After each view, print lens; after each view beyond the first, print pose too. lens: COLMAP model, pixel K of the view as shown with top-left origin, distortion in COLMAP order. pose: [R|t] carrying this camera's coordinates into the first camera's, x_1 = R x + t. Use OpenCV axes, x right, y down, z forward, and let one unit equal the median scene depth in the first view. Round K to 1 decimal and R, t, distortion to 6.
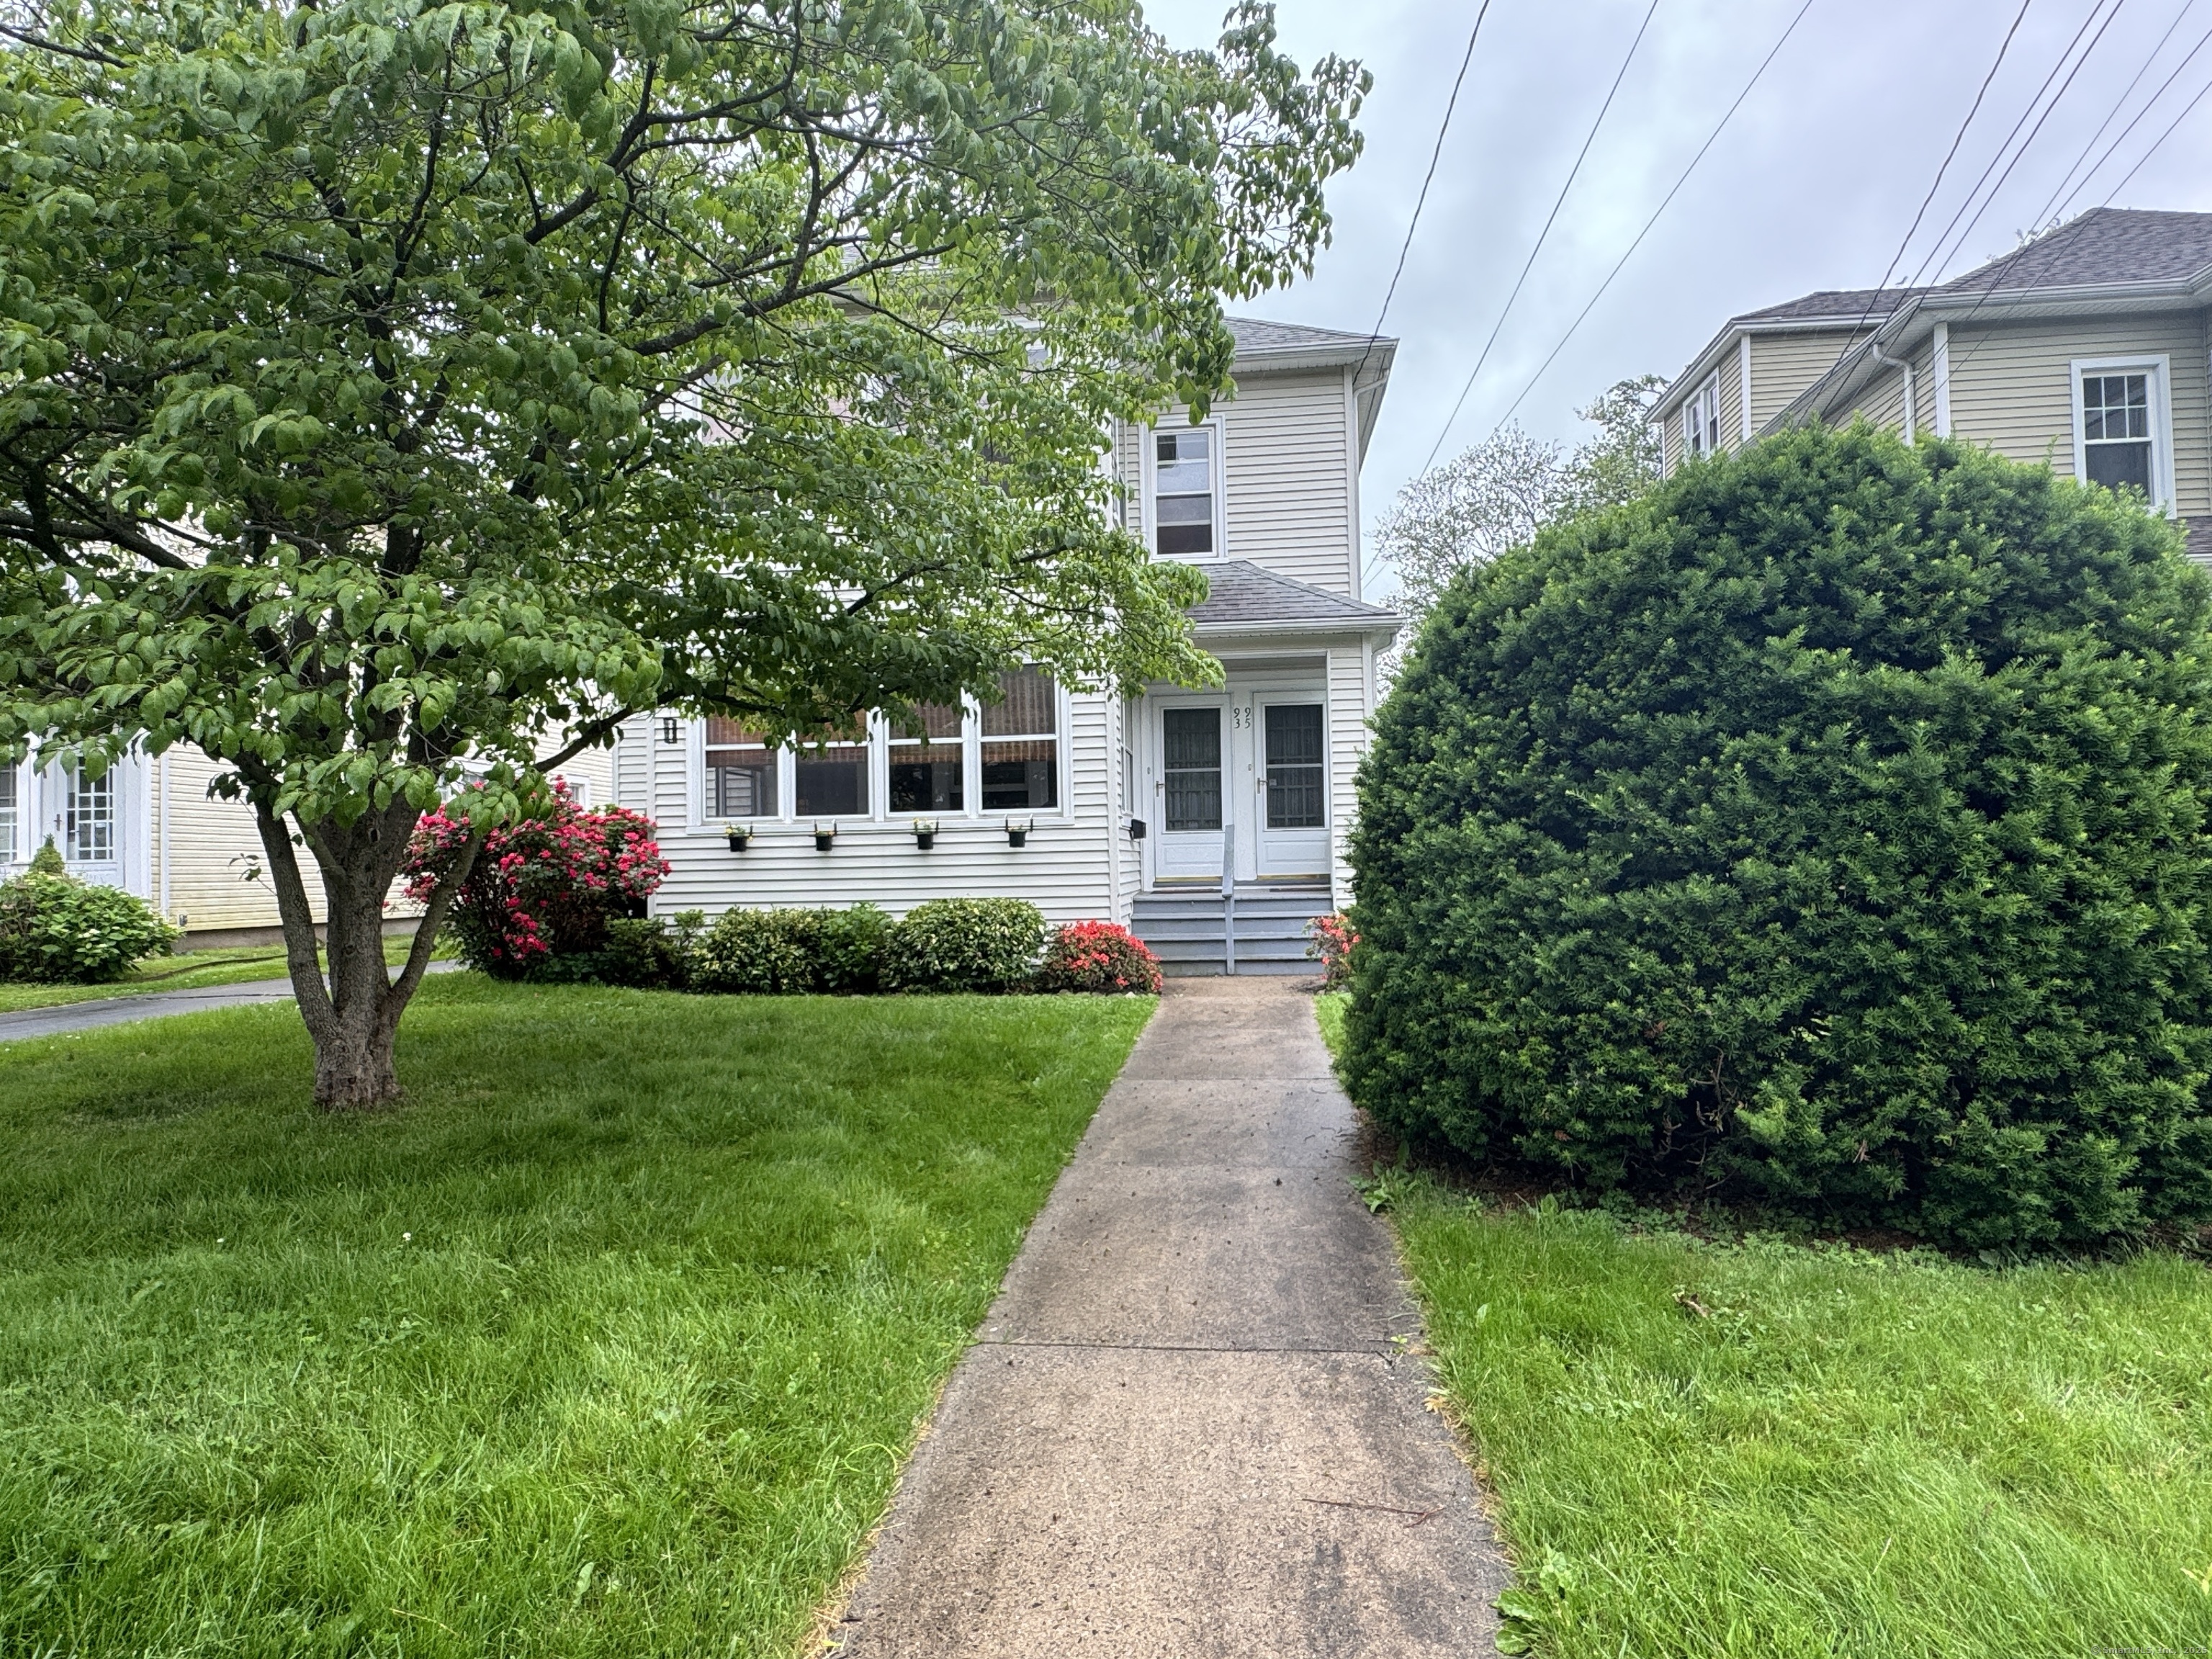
lens RADIAL K [[1244.6, 0, 1092.2], [0, 1244.6, 826.4], [0, 0, 1]] dist [0.000450, -0.000064]
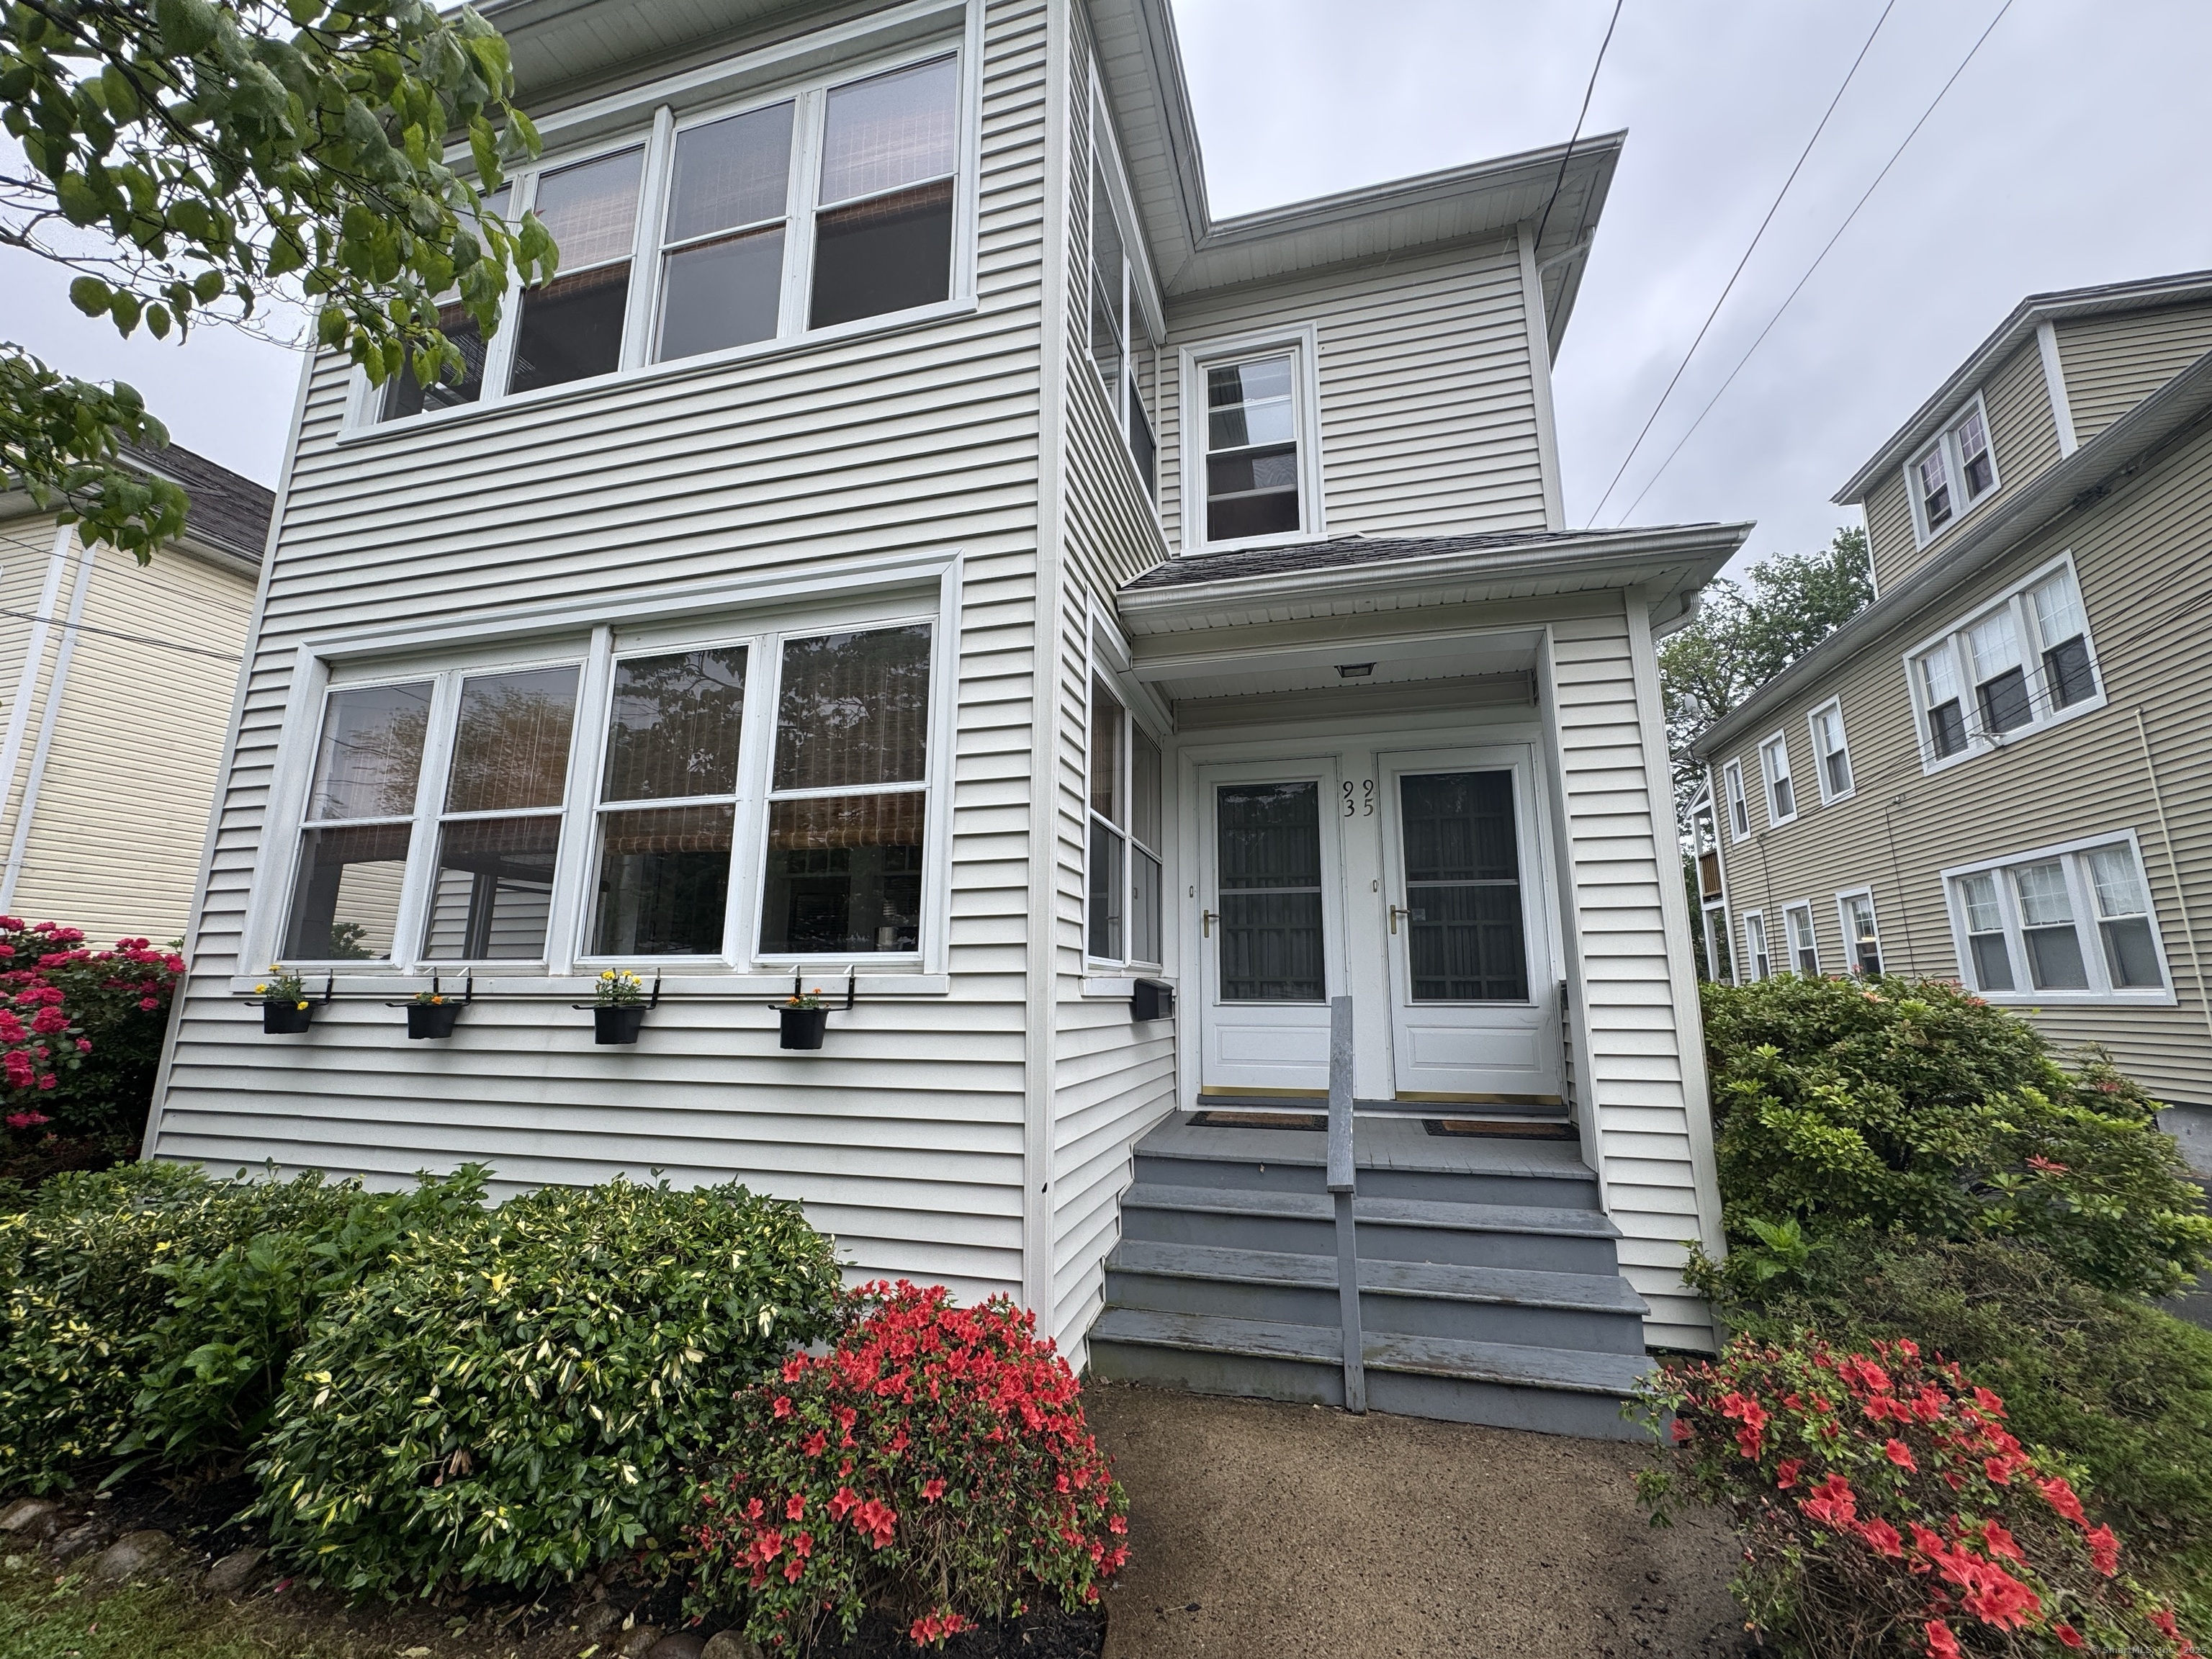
lens RADIAL K [[879.5, 0, 1104.5], [0, 879.5, 824.6], [0, 0, 1]] dist [-0.002340, 0.000190]
pose [[0.989674, -0.003704, -0.143289, 0.064658], [-0.020532, 0.985693, -0.167295, -0.007305], [0.141858, 0.168510, 0.975439, 0.605295]]
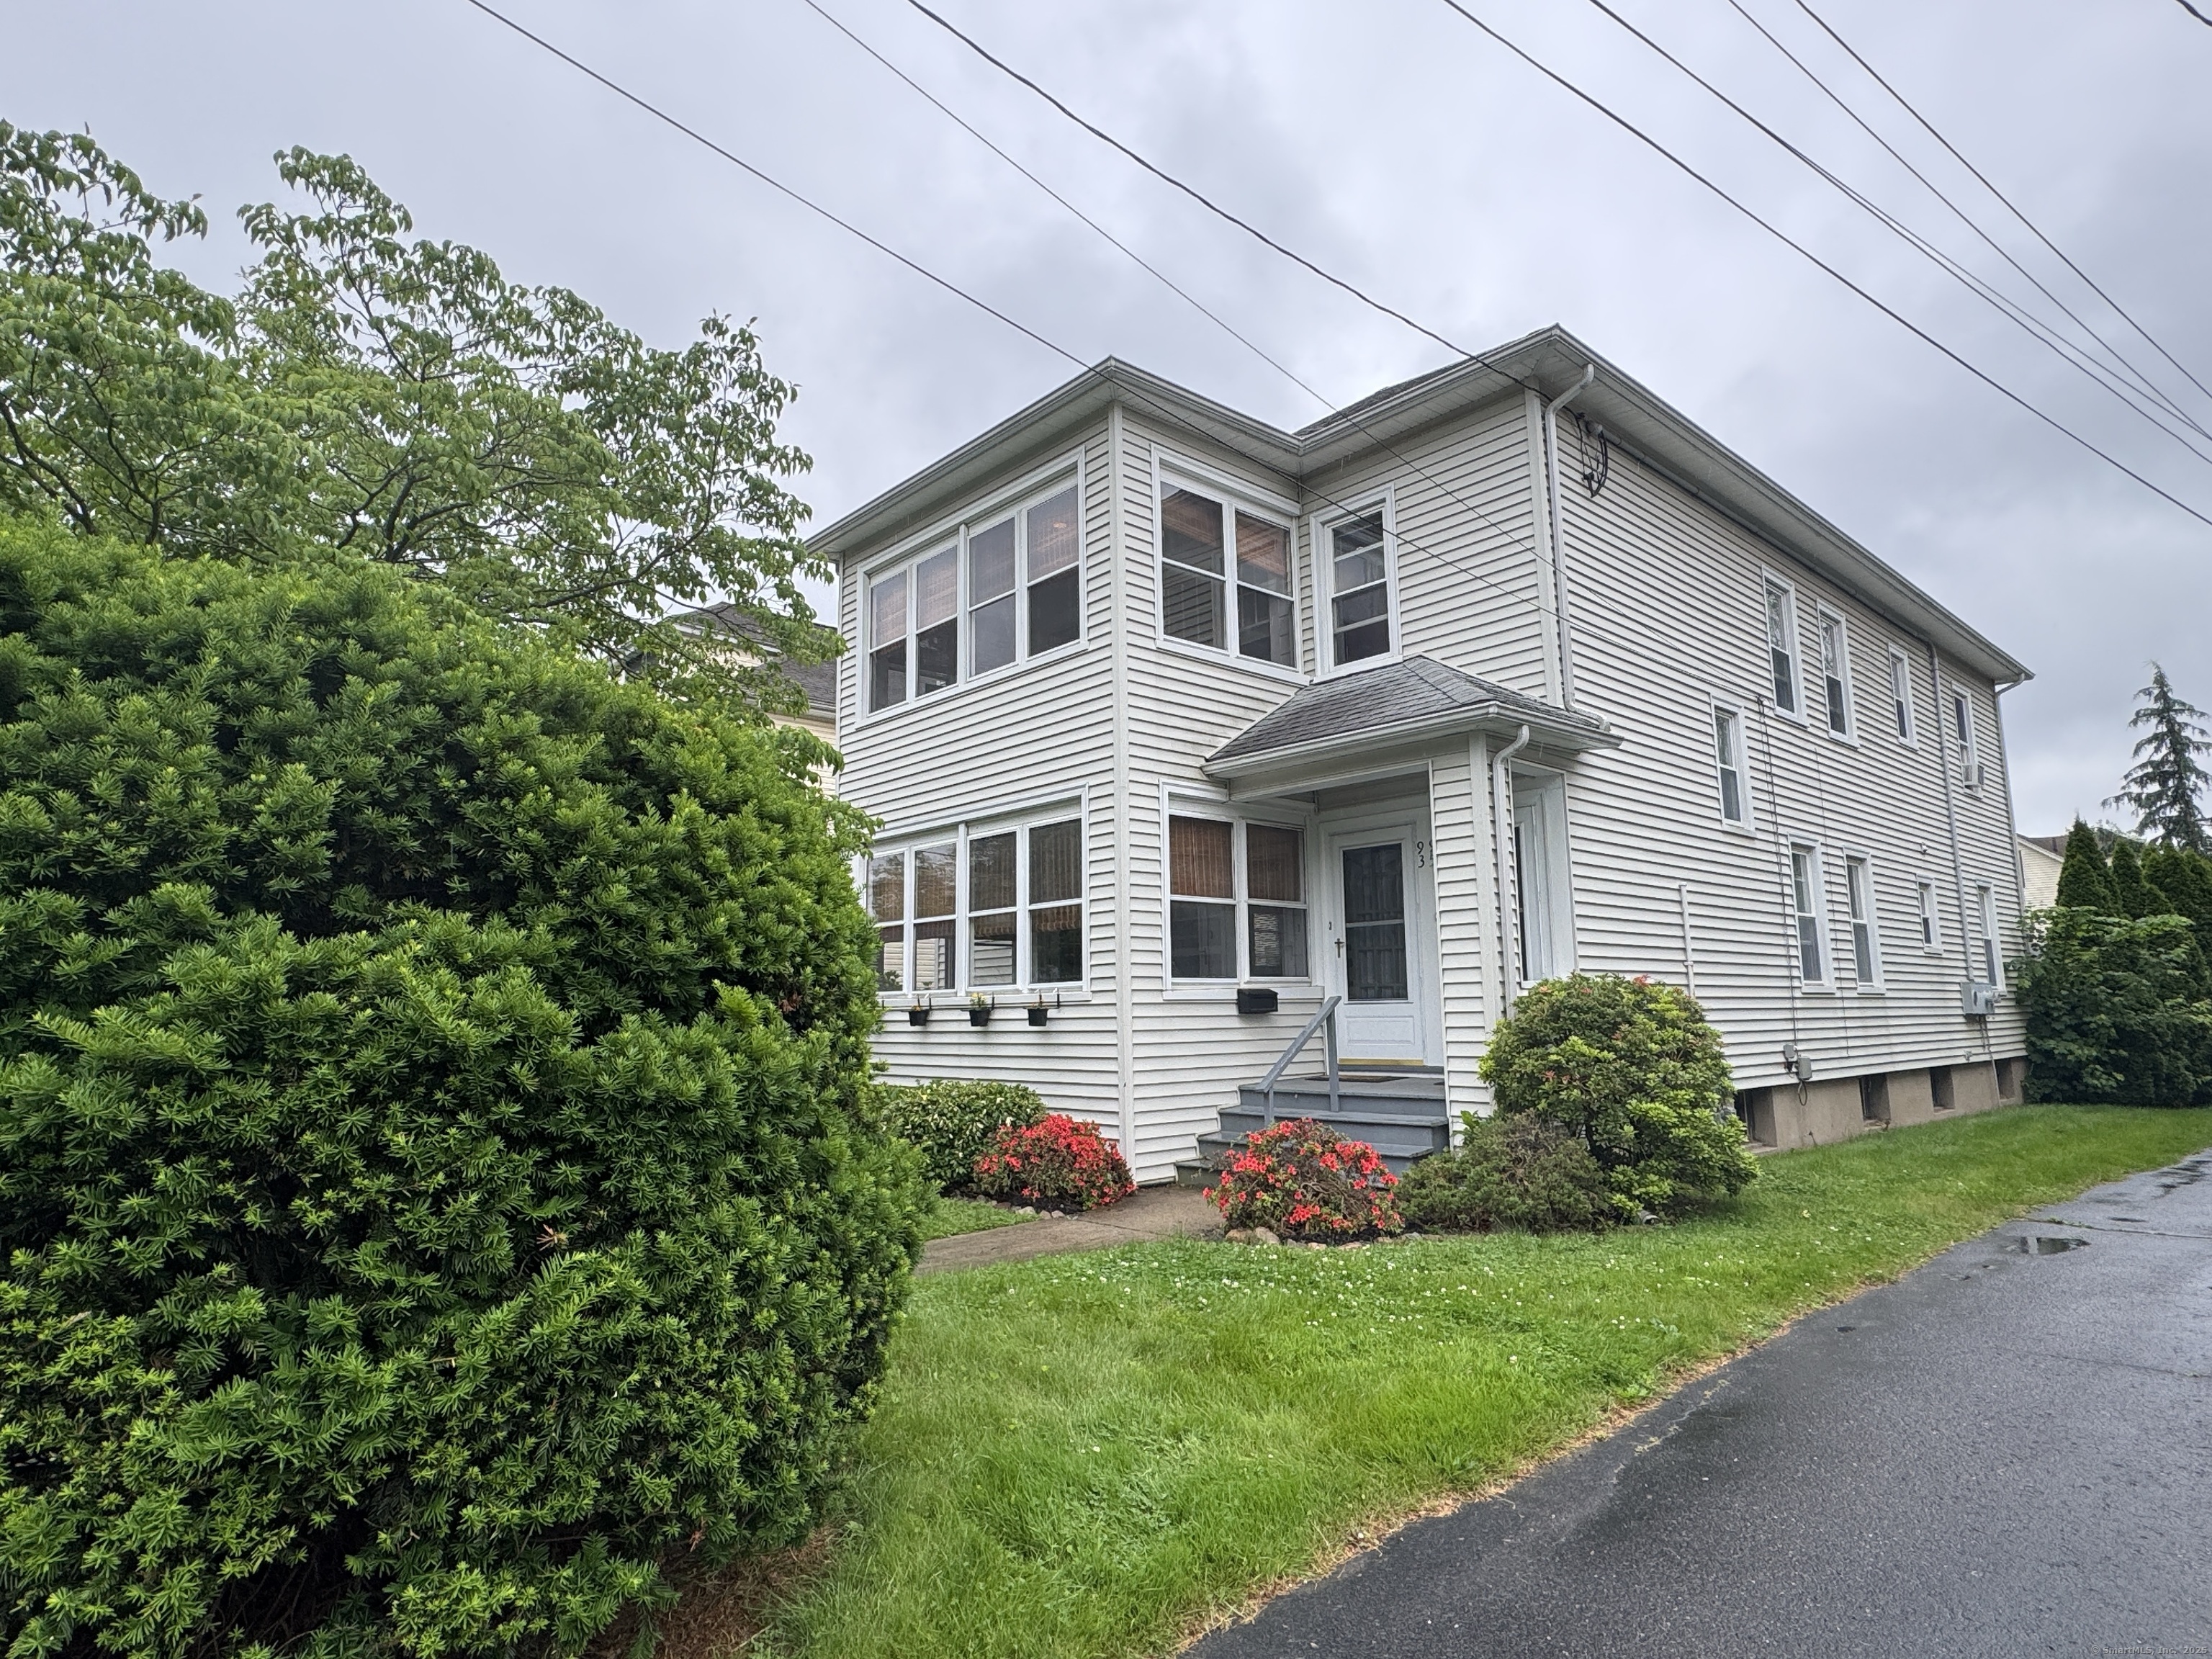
lens RADIAL K [[1244.6, 0, 1117.4], [0, 1244.6, 822.6], [0, 0, 1]] dist [0.000450, -0.000064]
pose [[0.760581, -0.092466, -0.642625, 0.479406], [0.015625, 0.992126, -0.124262, -0.013474], [0.649055, 0.084470, 0.756037, 0.288206]]
